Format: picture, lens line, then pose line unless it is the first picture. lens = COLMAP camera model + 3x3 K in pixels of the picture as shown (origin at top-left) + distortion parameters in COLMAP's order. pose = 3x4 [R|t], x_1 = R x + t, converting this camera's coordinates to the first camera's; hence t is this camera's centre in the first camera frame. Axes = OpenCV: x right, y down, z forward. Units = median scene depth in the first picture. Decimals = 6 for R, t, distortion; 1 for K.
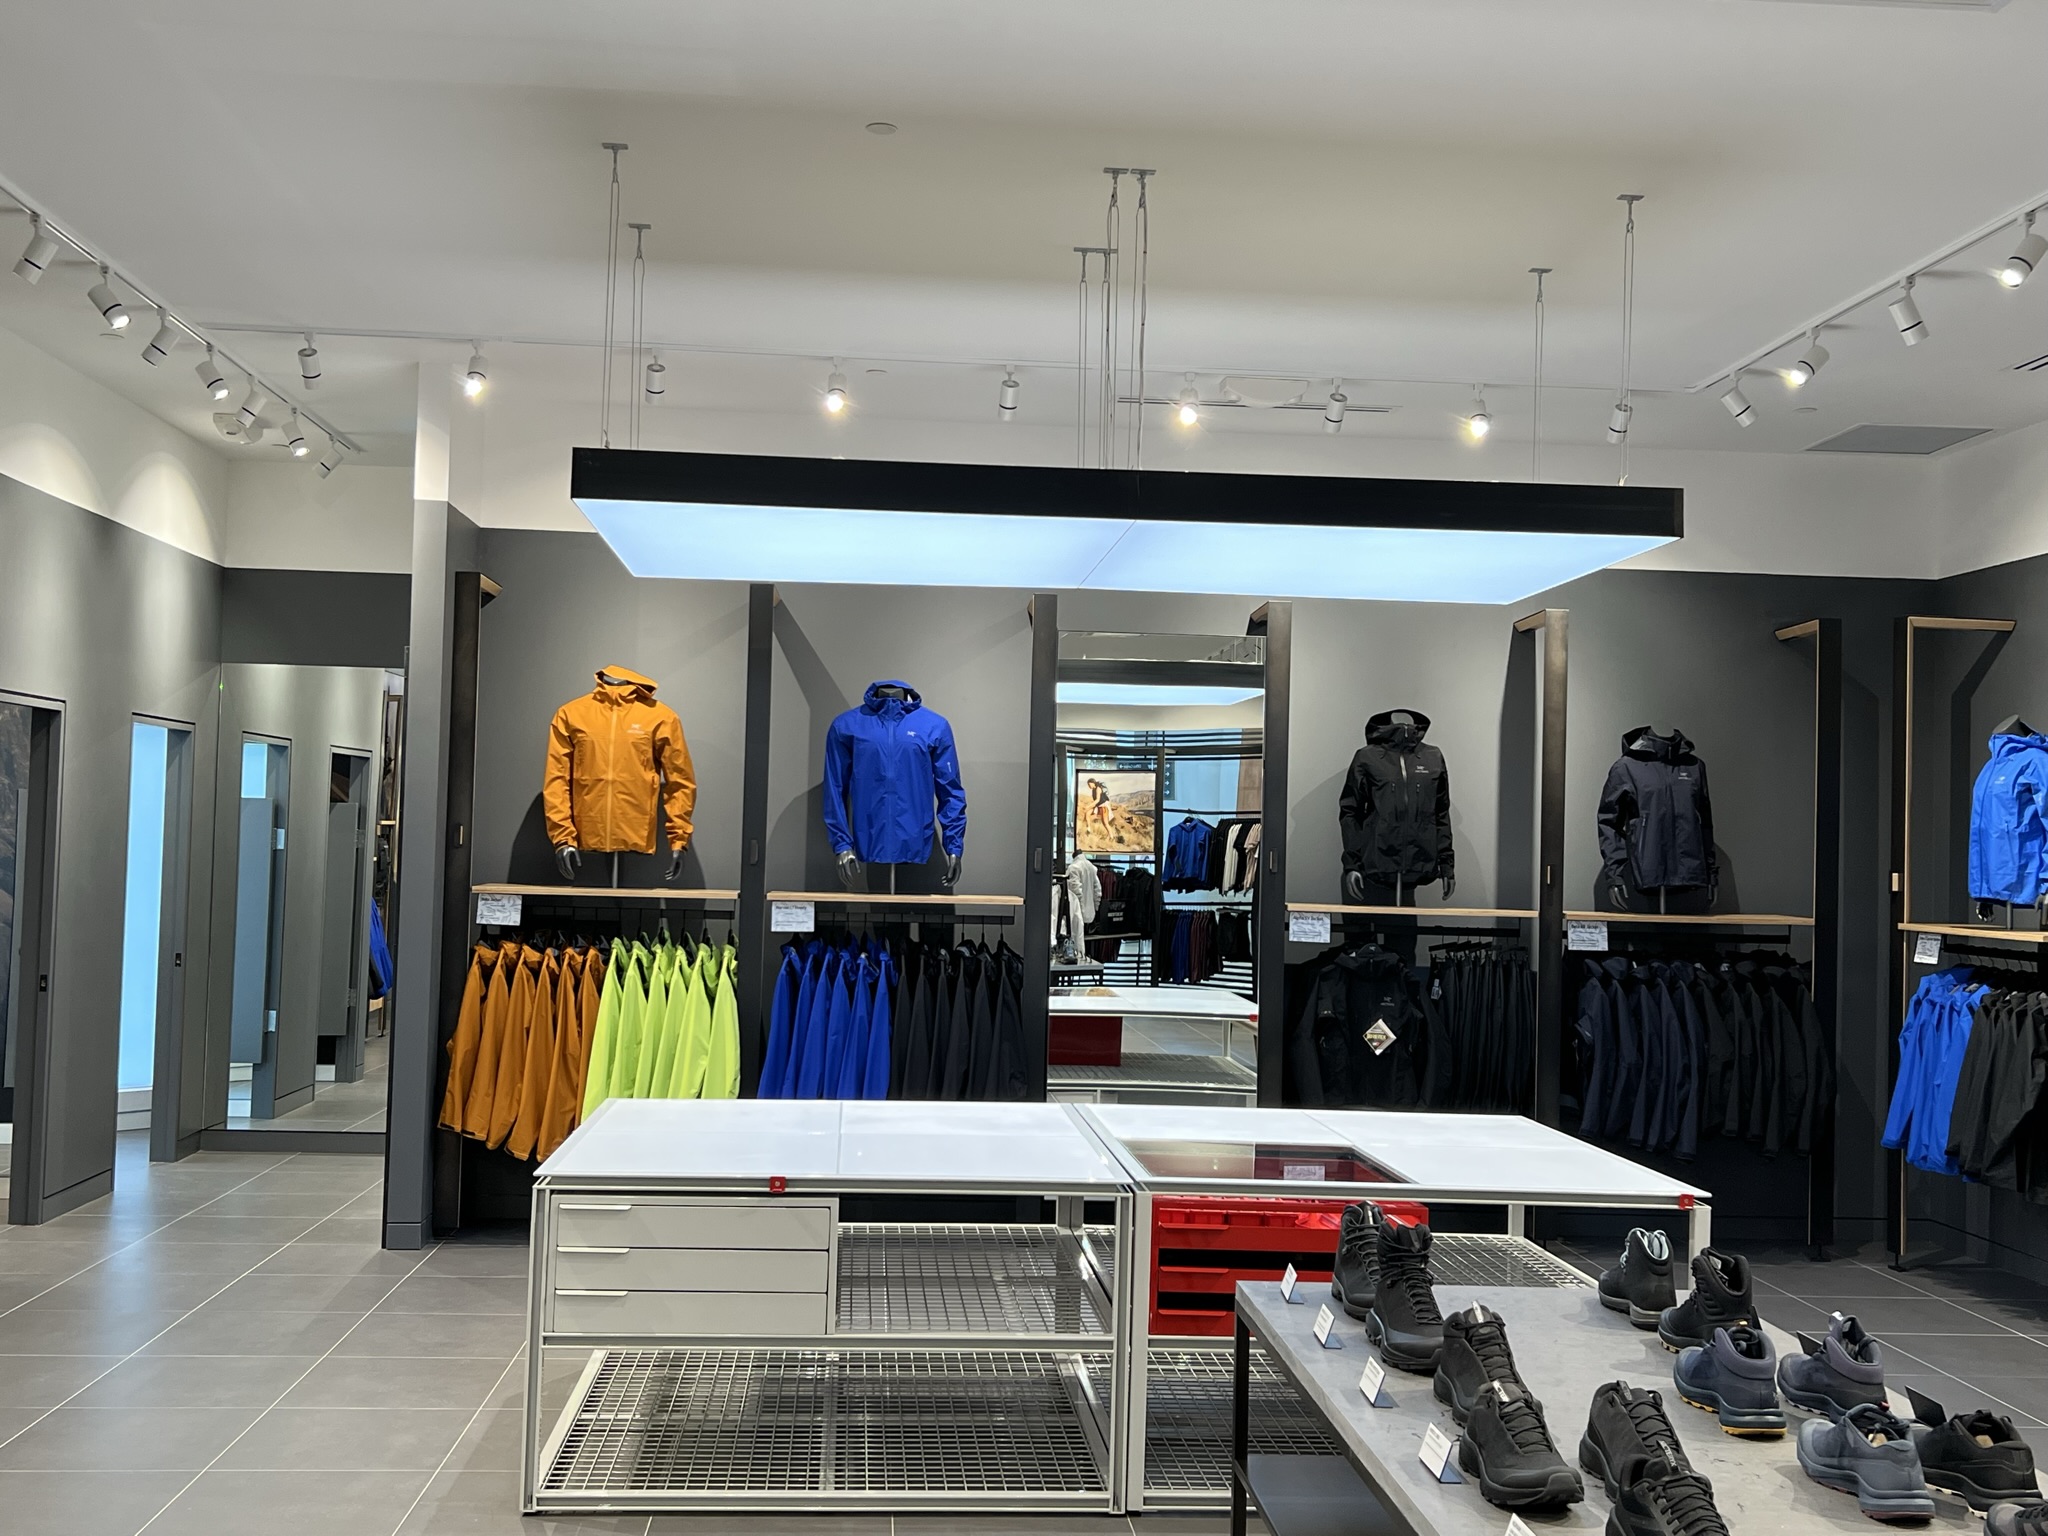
lens RADIAL K [[2022.5, 0, 1019.0], [0, 2022.5, 769.4], [0, 0, 1]] dist [-0.060446, 0.000000]
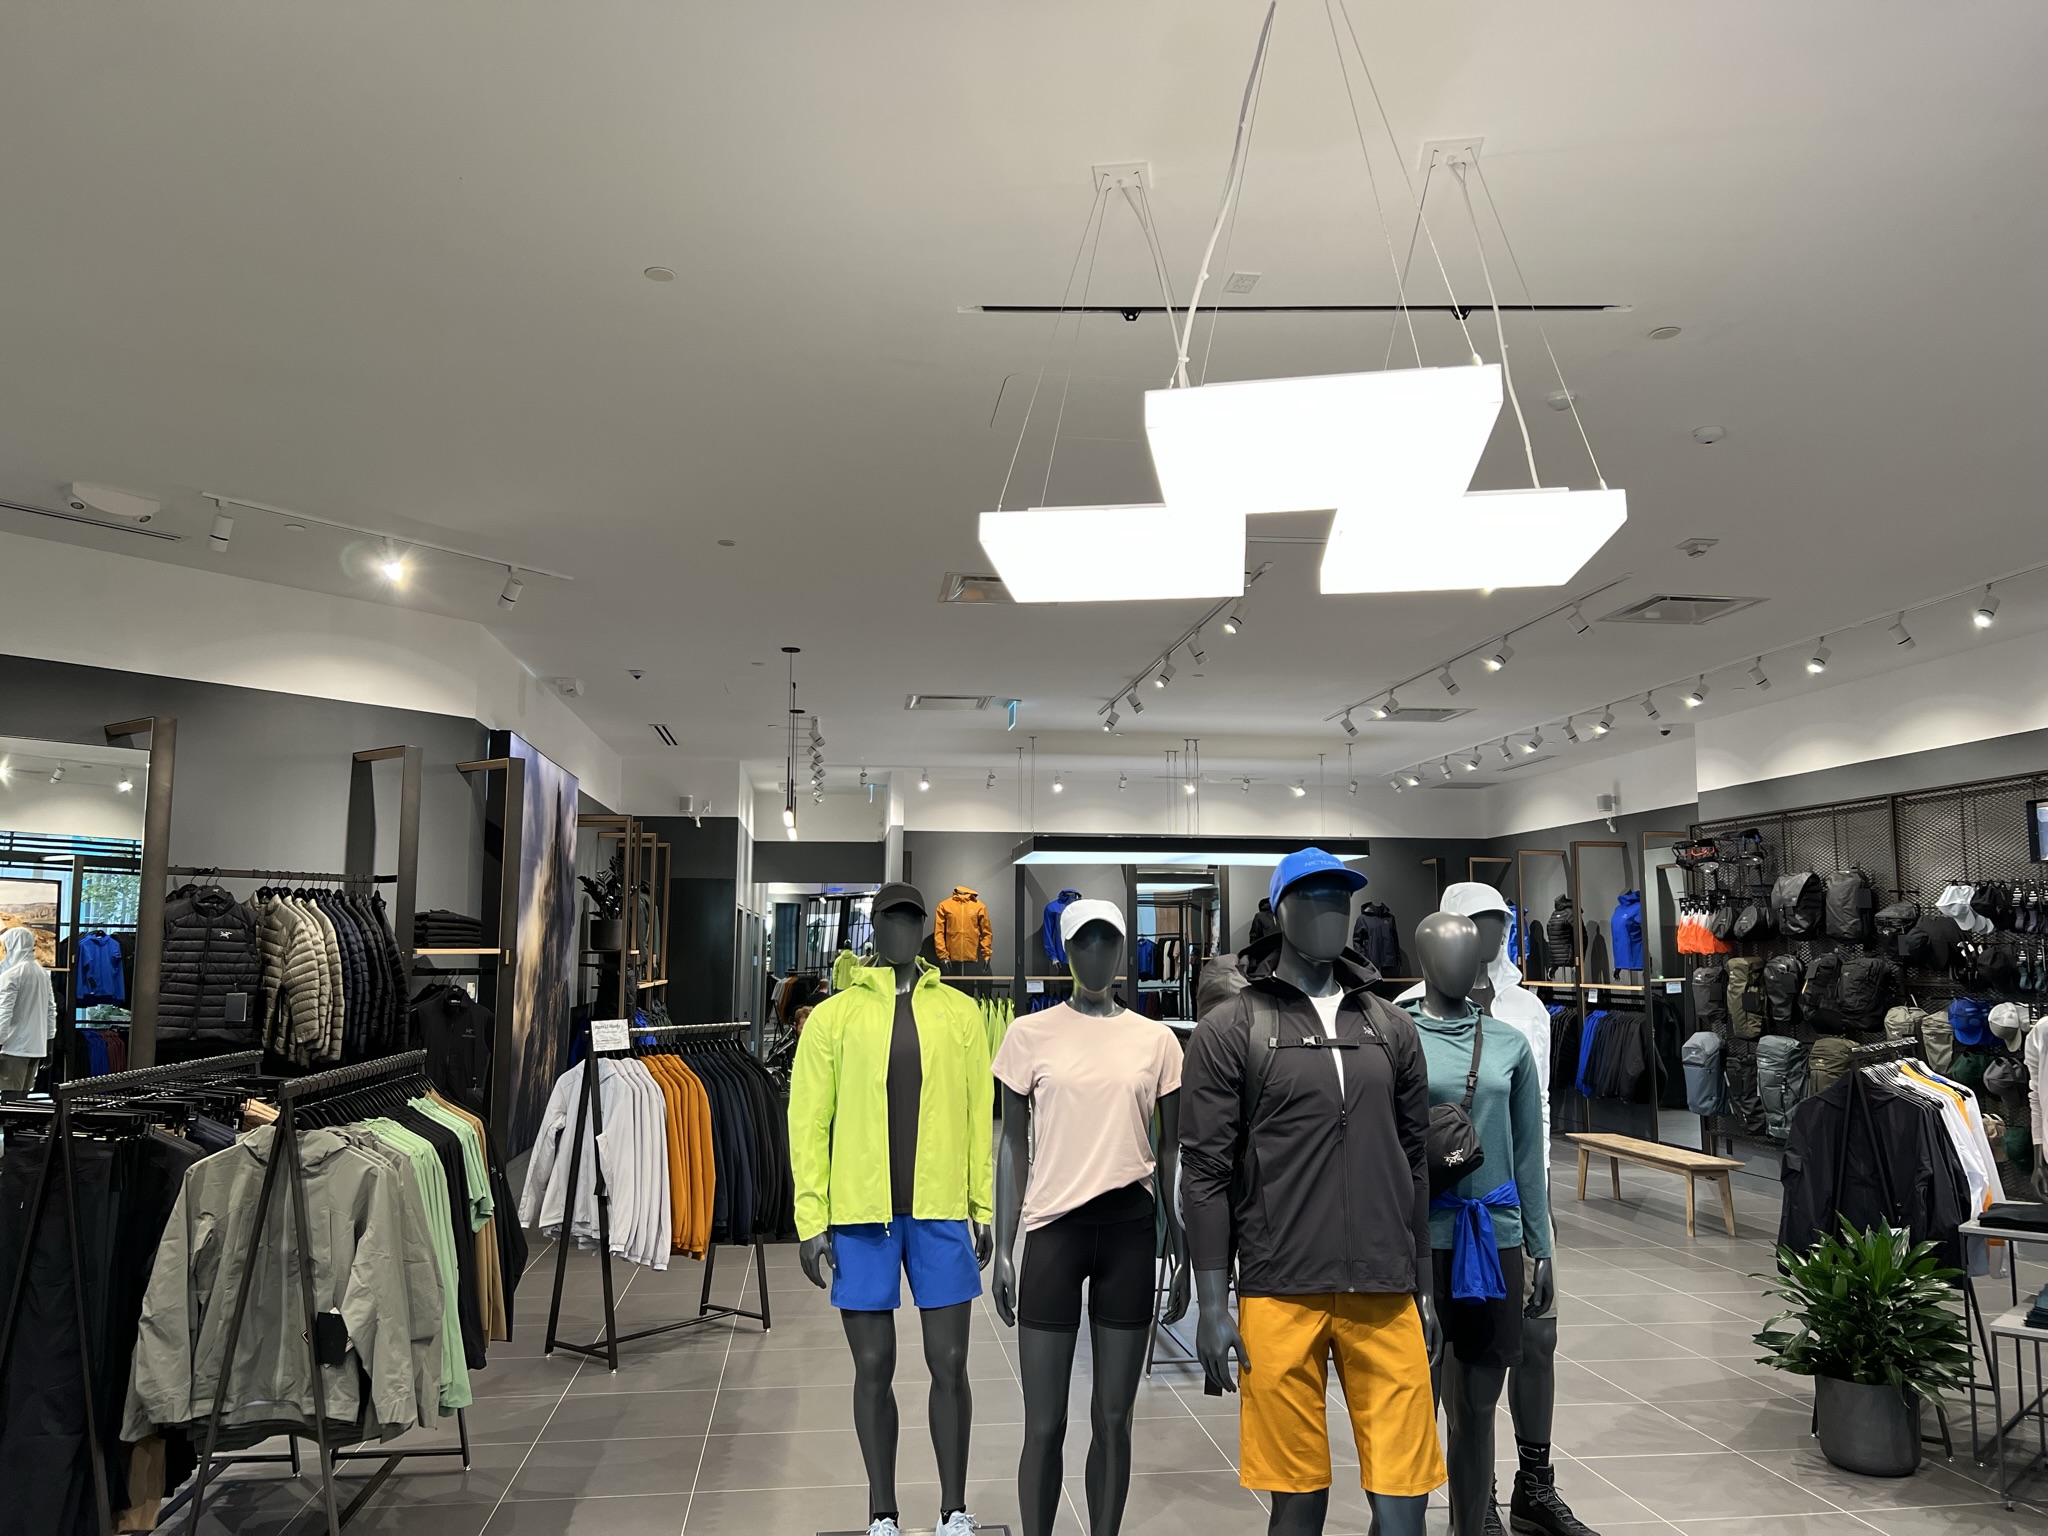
lens RADIAL K [[1556.7, 0, 1028.2], [0, 1556.7, 762.2], [0, 0, 1]] dist [0.000921, -0.000385]
pose [[0.998877, -0.017030, 0.044205, -0.189711], [0.020831, 0.995991, -0.086991, -0.033501], [-0.042546, 0.087814, 0.995228, -0.889933]]
